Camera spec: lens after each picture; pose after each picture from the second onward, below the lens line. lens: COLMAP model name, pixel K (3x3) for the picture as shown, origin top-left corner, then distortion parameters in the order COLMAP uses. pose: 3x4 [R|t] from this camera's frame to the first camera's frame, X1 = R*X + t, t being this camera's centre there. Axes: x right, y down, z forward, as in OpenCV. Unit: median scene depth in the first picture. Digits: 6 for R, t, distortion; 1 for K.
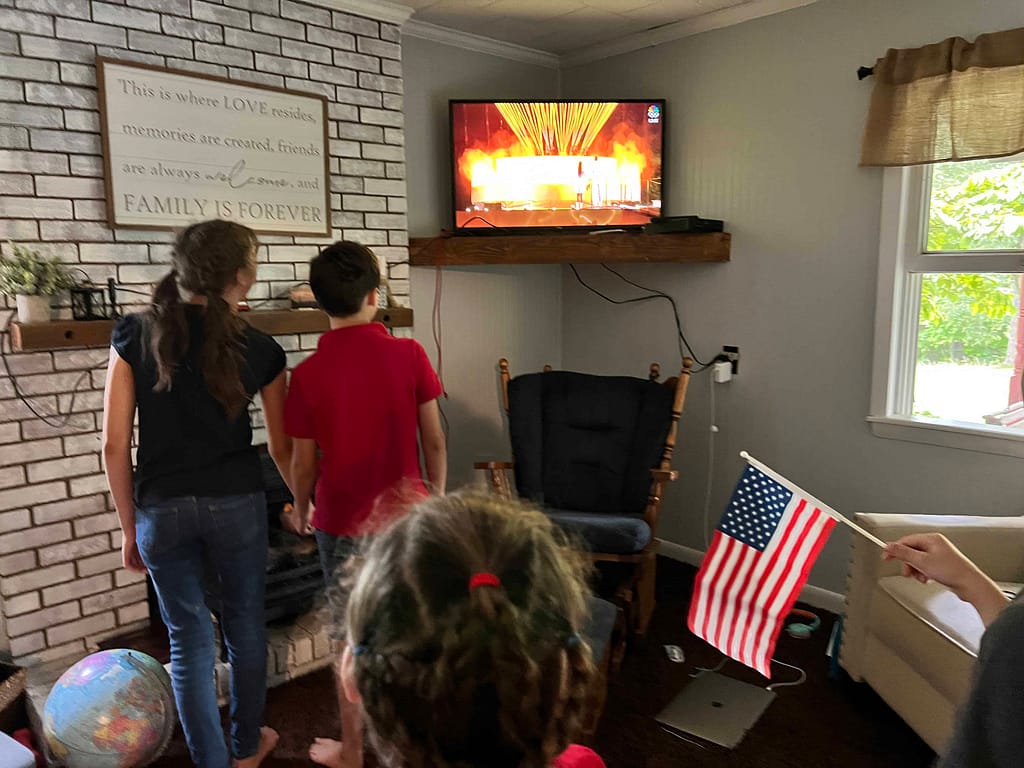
lens RADIAL K [[764.9, 0, 516.2], [0, 764.9, 383.0], [0, 0, 1]] dist [0.045695, -0.042530]
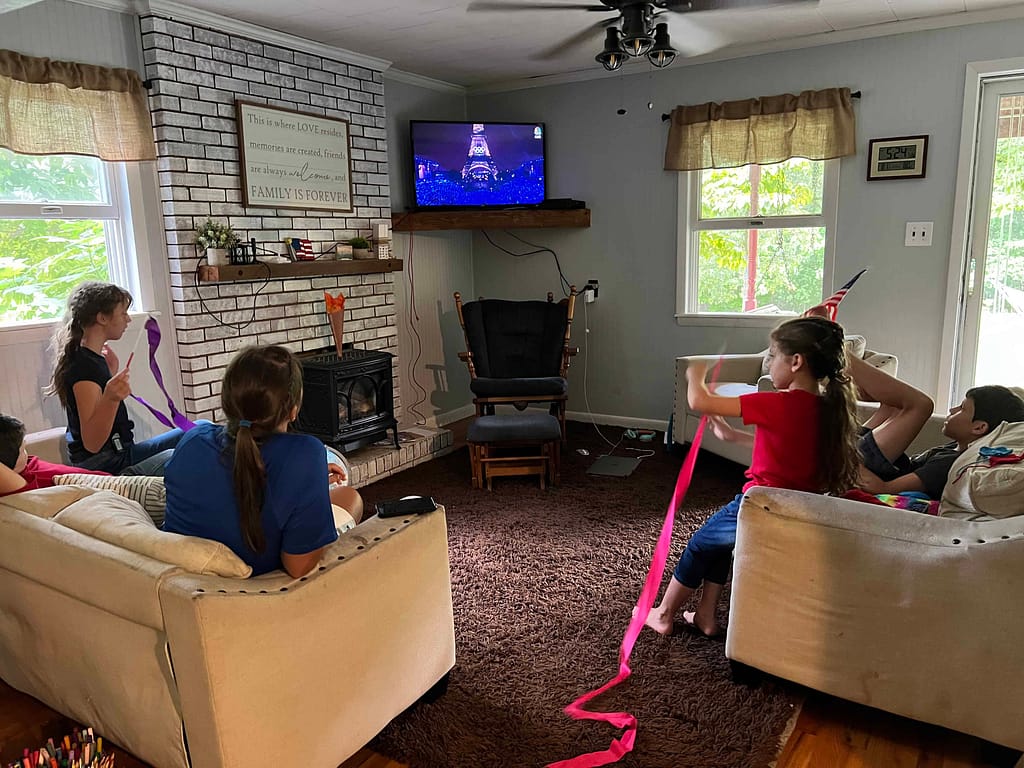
lens RADIAL K [[764.9, 0, 510.5], [0, 764.9, 380.5], [0, 0, 1]] dist [0.045695, -0.042530]
pose [[0.961939, -0.063657, 0.265746, -0.399097], [0.056832, 0.997828, 0.033301, 0.120943], [-0.267288, -0.016930, 0.963468, -0.613927]]
